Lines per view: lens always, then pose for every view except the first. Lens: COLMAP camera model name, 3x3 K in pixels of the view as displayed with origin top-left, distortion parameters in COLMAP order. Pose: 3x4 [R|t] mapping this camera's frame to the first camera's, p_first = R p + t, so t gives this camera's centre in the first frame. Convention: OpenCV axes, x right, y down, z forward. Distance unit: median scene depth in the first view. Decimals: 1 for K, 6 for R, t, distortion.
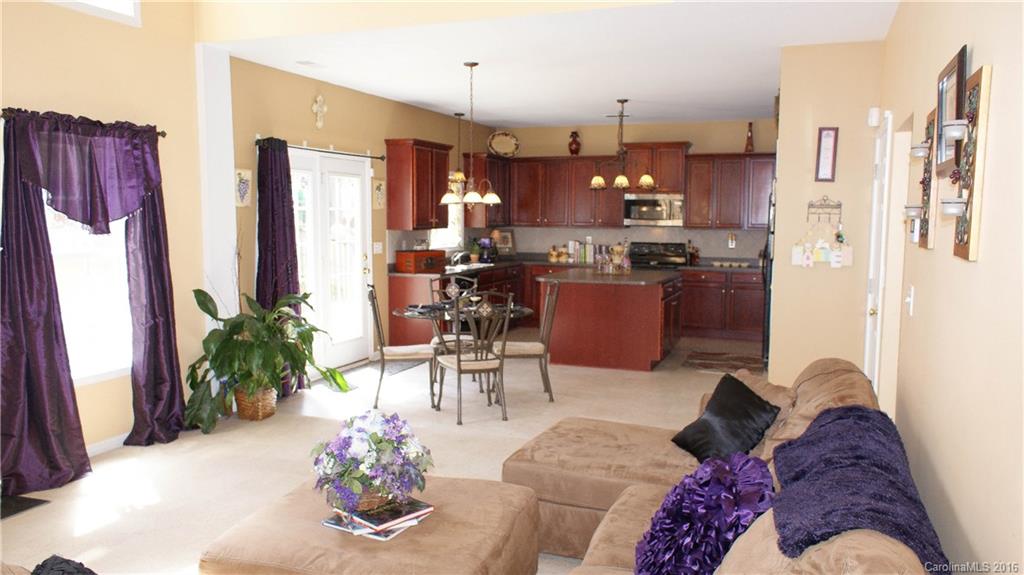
lens RADIAL K [[785.1, 0, 510.9], [0, 785.1, 289.1], [0, 0, 1]] dist [0.047663, 0.002644]
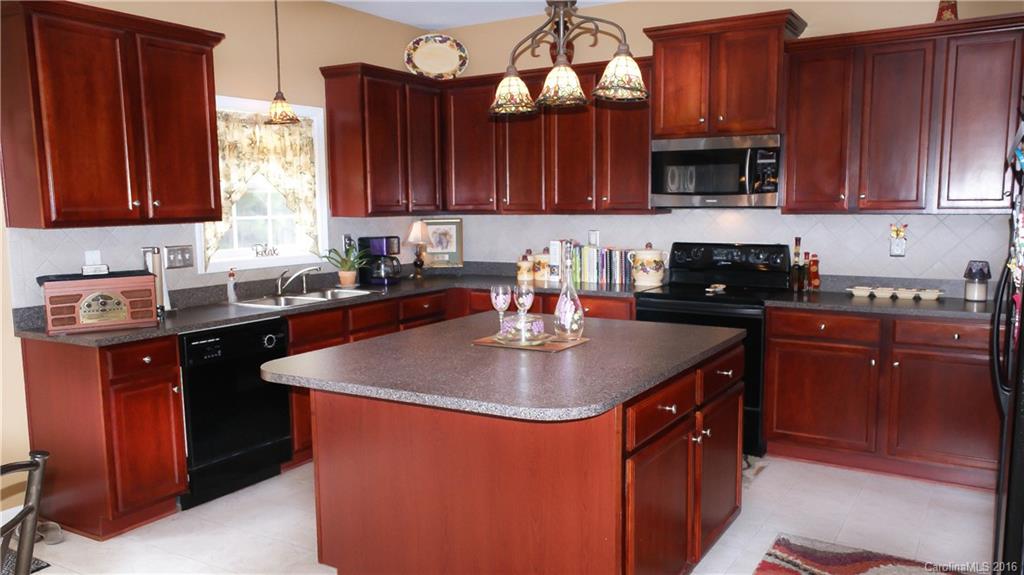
lens RADIAL K [[785.1, 0, 514.2], [0, 785.1, 291.0], [0, 0, 1]] dist [0.047663, 0.002644]
pose [[0.979317, 0.004131, -0.202288, 0.157733], [0.000495, 0.999740, 0.022812, -0.041877], [0.202329, -0.022441, 0.979060, 0.515169]]
